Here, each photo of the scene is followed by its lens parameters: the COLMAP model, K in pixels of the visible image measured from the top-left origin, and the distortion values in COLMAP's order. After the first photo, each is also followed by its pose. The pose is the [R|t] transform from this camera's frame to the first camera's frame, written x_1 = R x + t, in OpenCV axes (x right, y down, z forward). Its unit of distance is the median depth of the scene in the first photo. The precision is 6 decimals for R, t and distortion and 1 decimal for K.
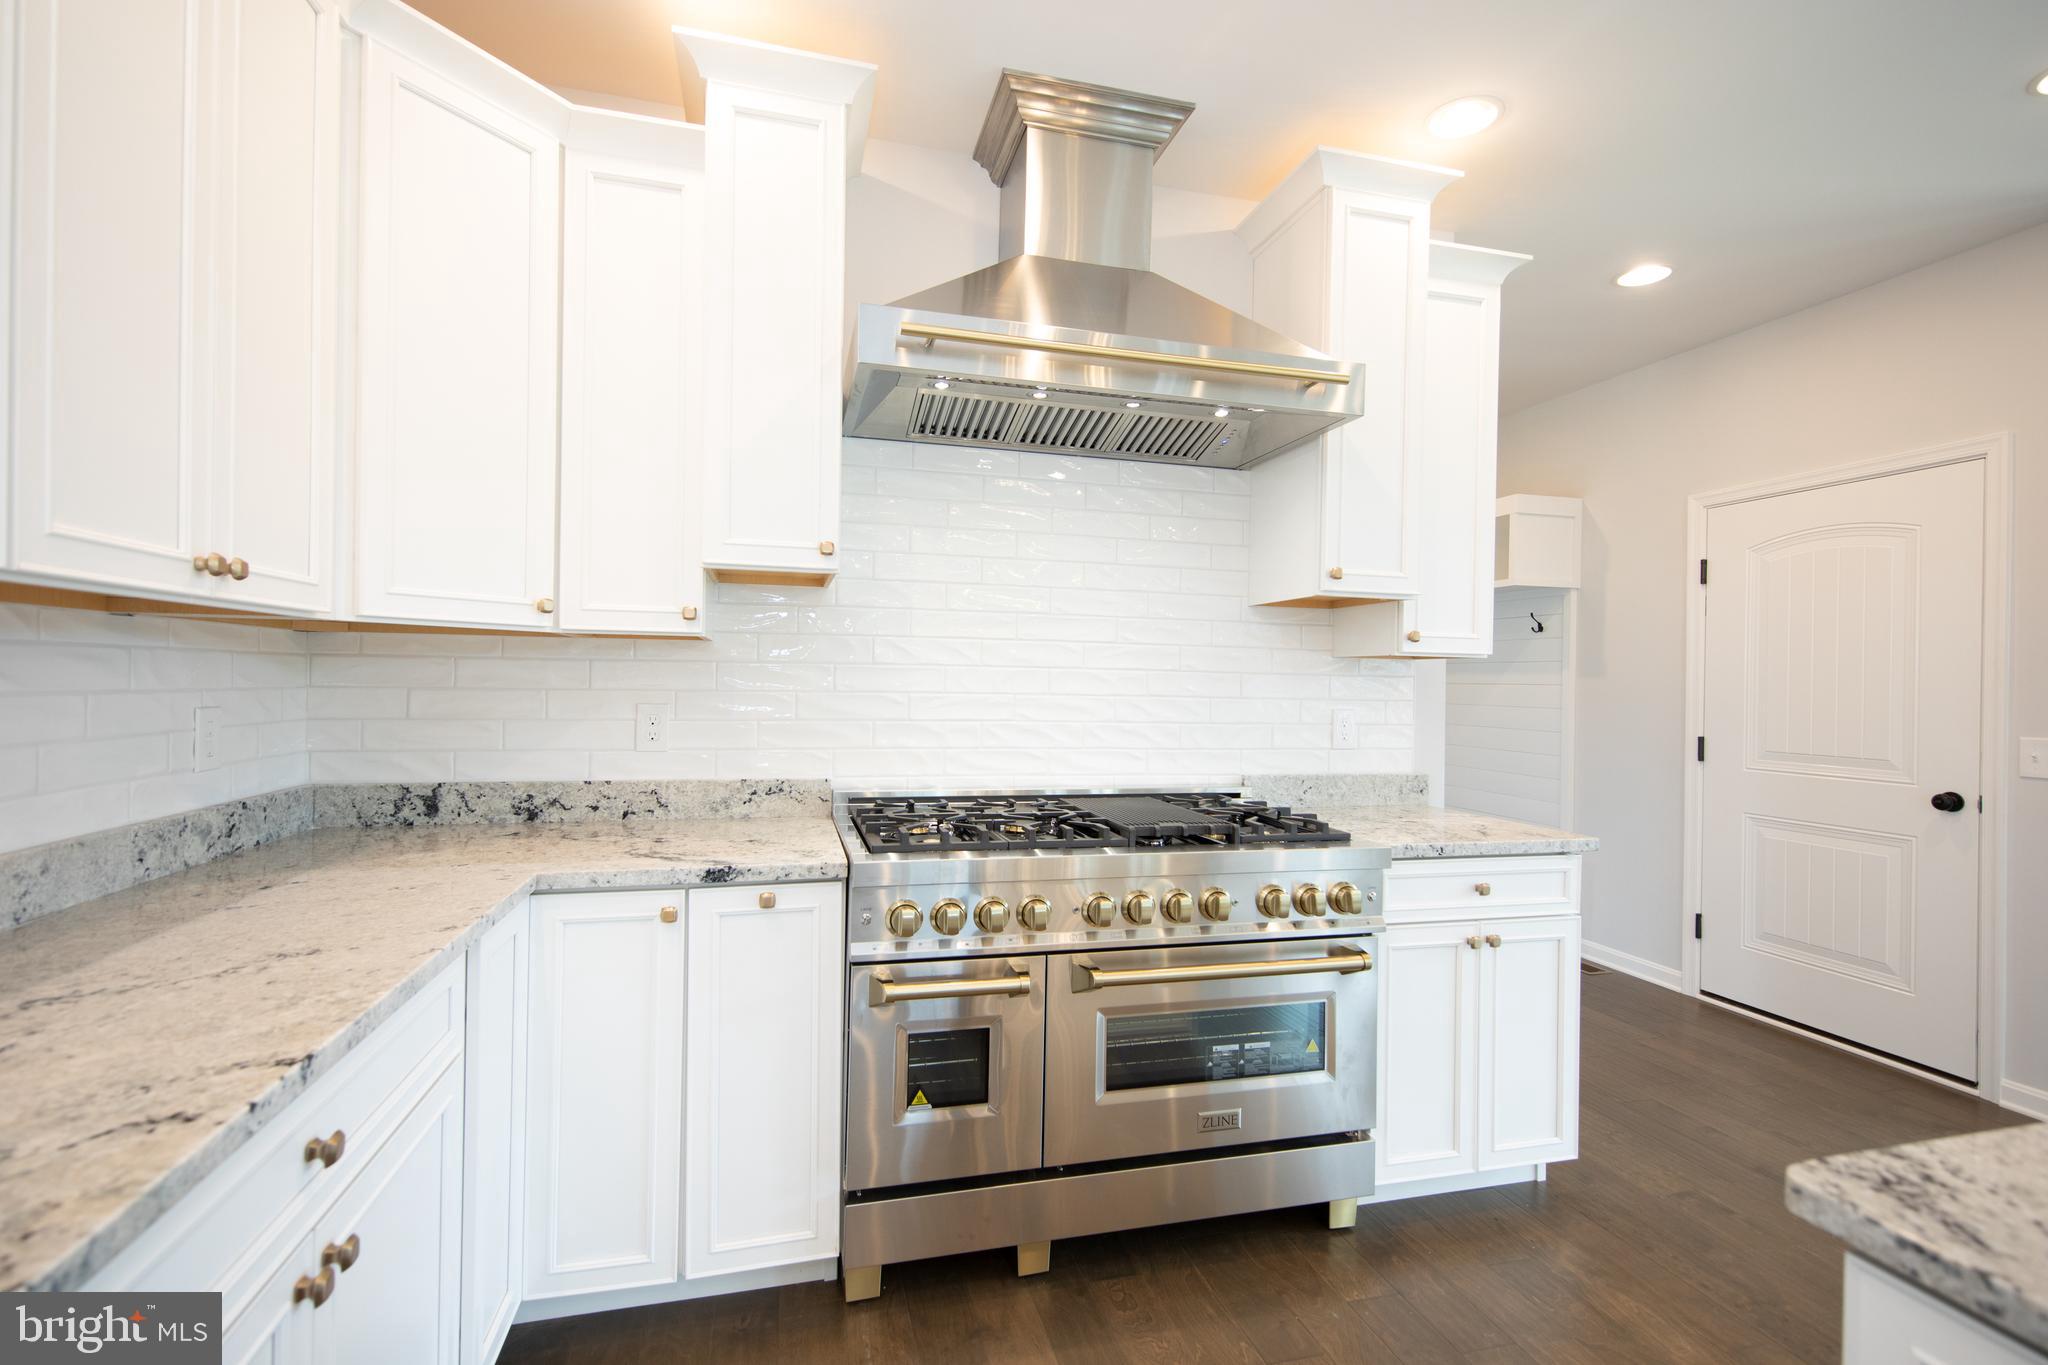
lens RADIAL K [[882.2, 0, 1024.1], [0, 882.2, 682.8], [0, 0, 1]] dist [0.008658, -0.002179]
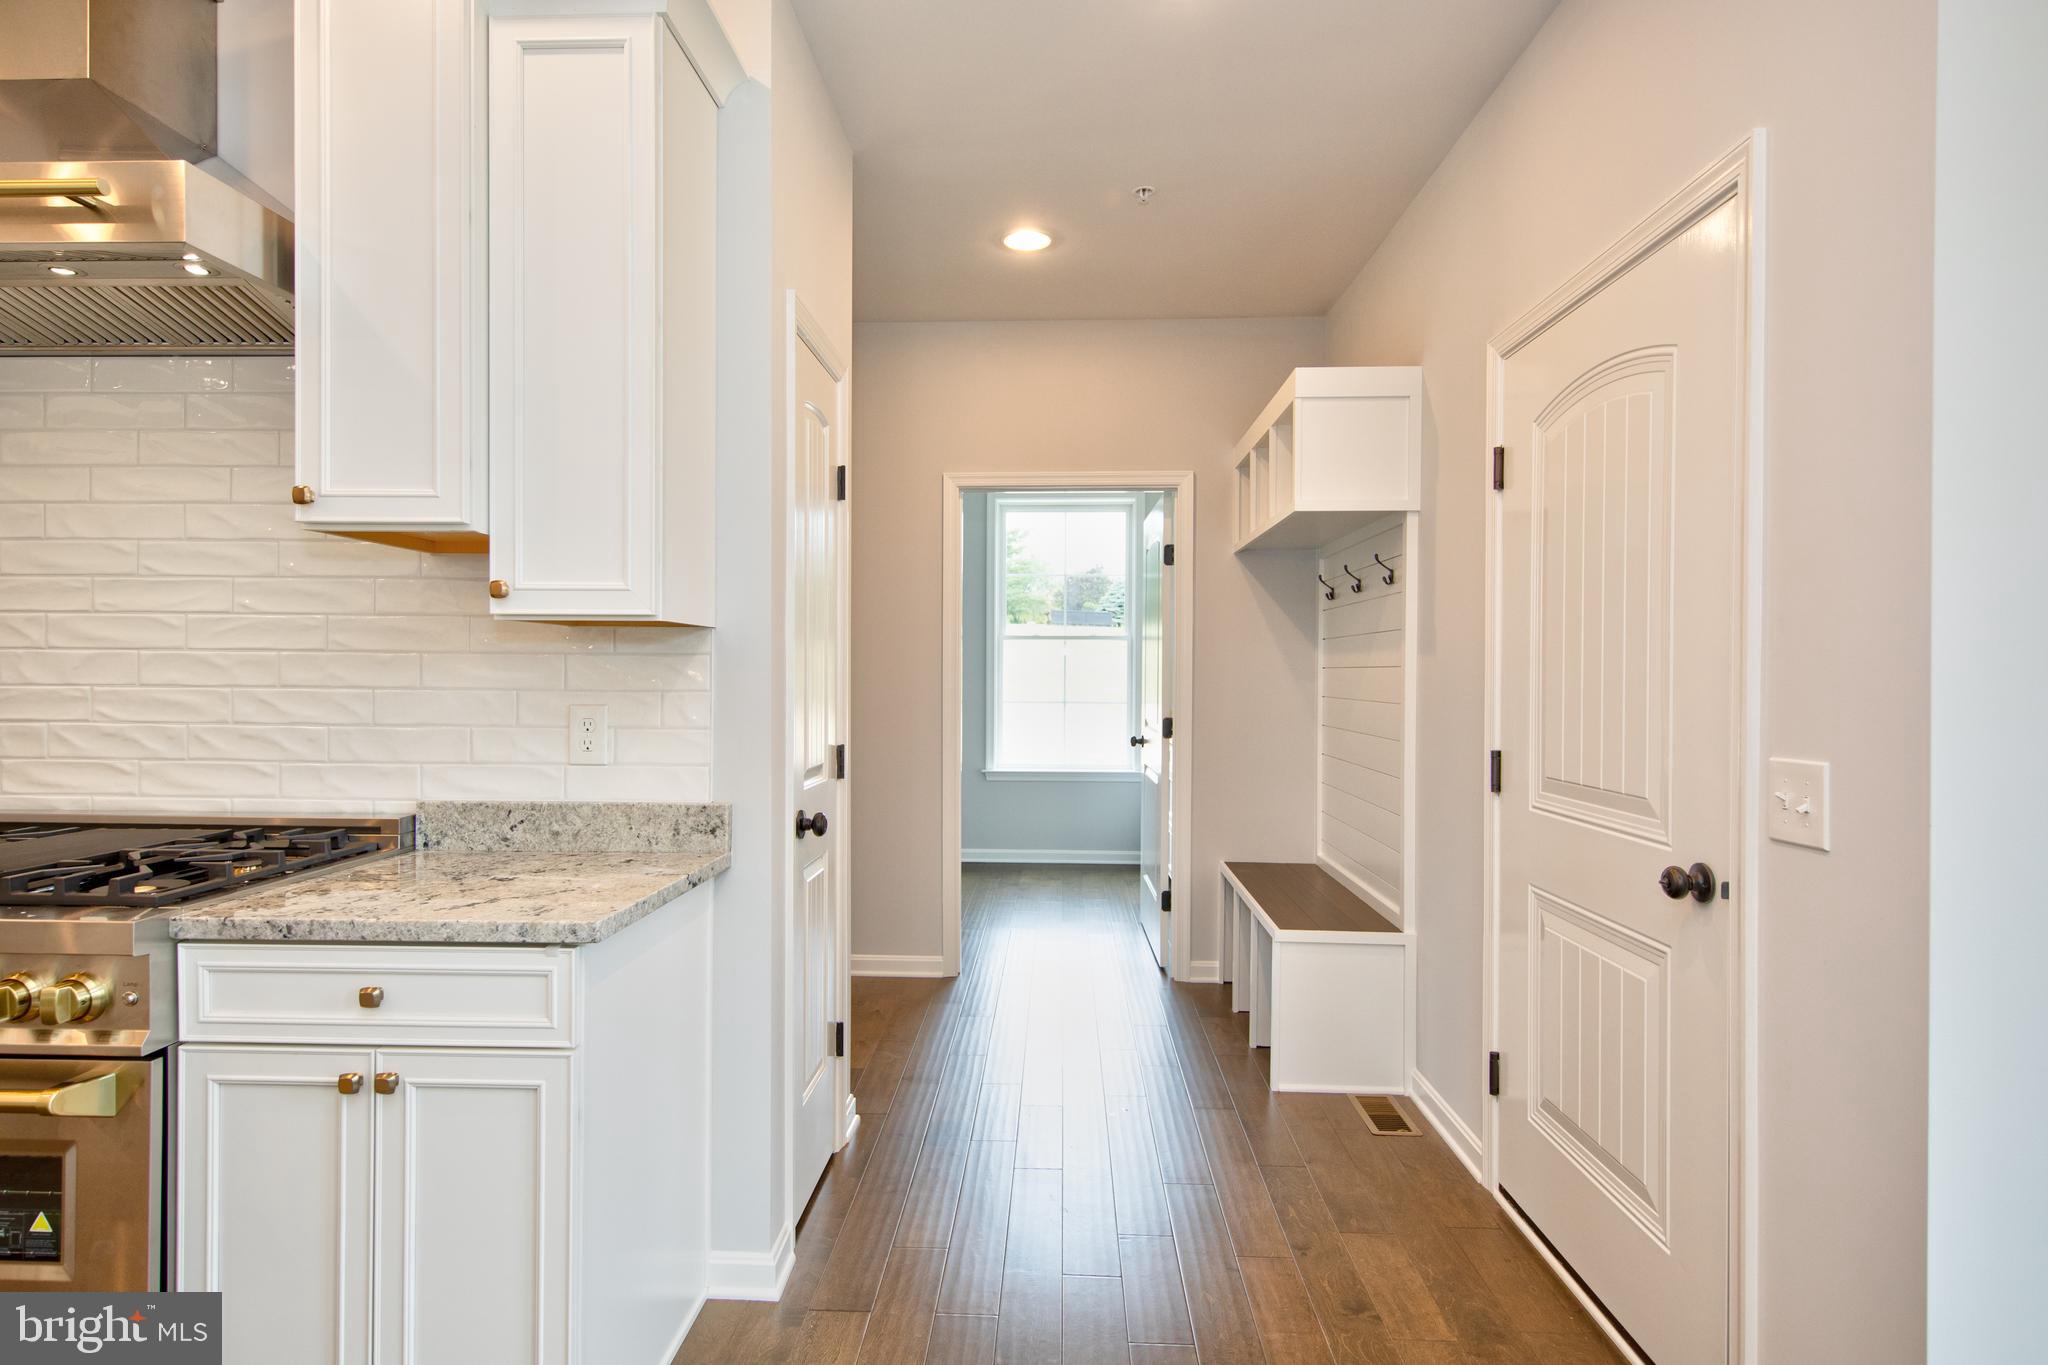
lens RADIAL K [[1075.9, 0, 1017.6], [0, 1075.9, 682.9], [0, 0, 1]] dist [0.004629, -0.000972]
pose [[0.962253, -0.007244, -0.272062, 1.130969], [0.008810, 0.999951, 0.004535, 0.016325], [0.272016, -0.006761, 0.962269, 0.397669]]
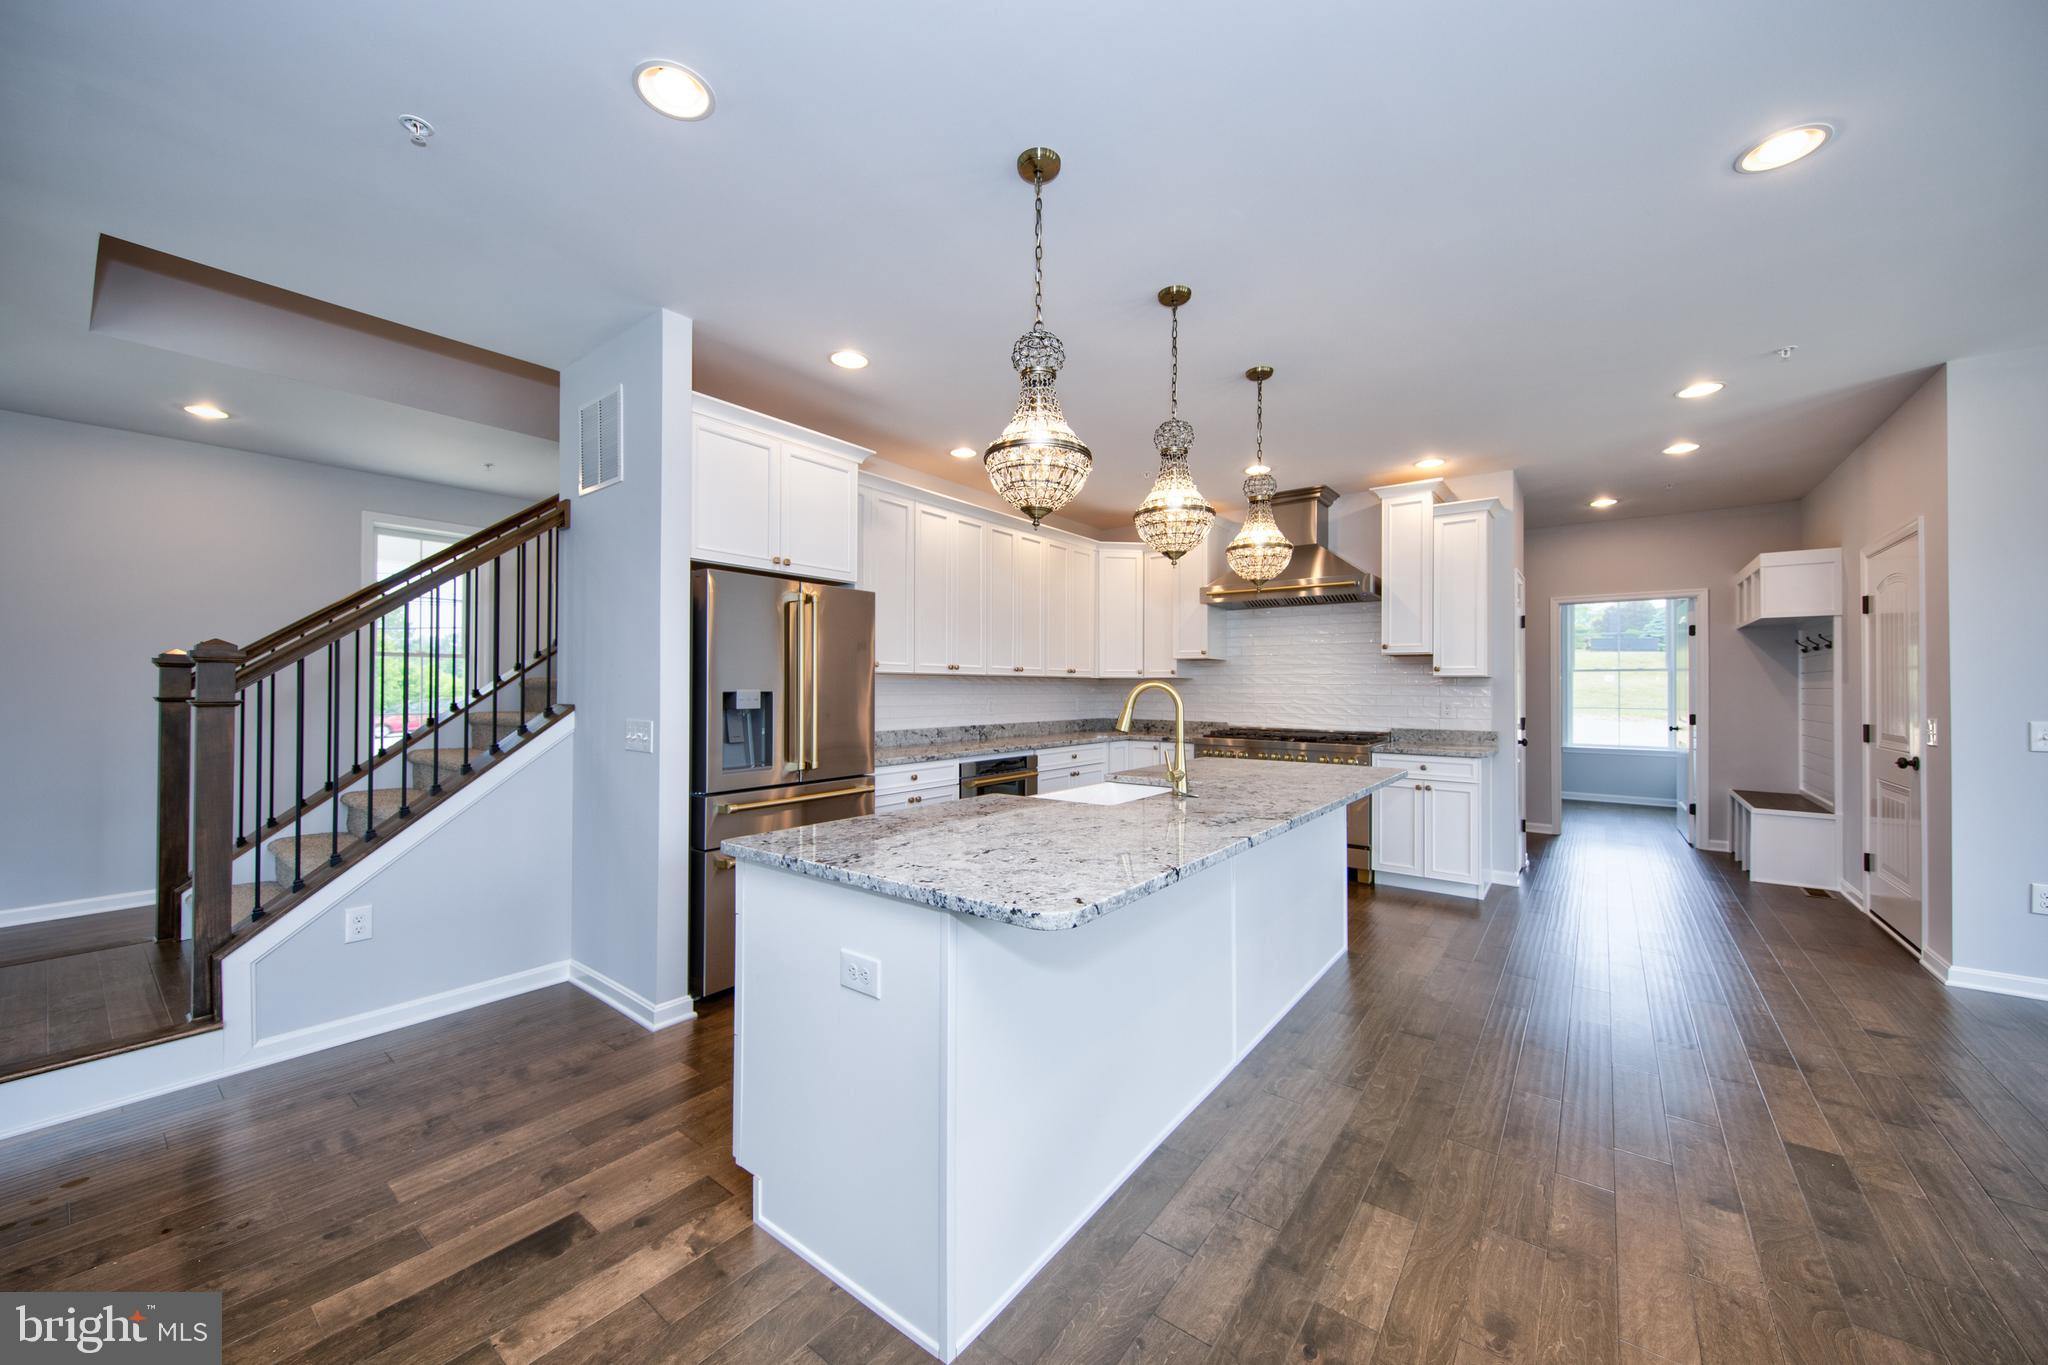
lens RADIAL K [[742.5, 0, 1016.7], [0, 742.5, 682.8], [0, 0, 1]] dist [0.005020, -0.003259]
pose [[0.621366, -0.018810, -0.783294, 1.462835], [0.004223, 0.999778, -0.020658, 0.023923], [0.783509, 0.009529, 0.621307, -1.272012]]
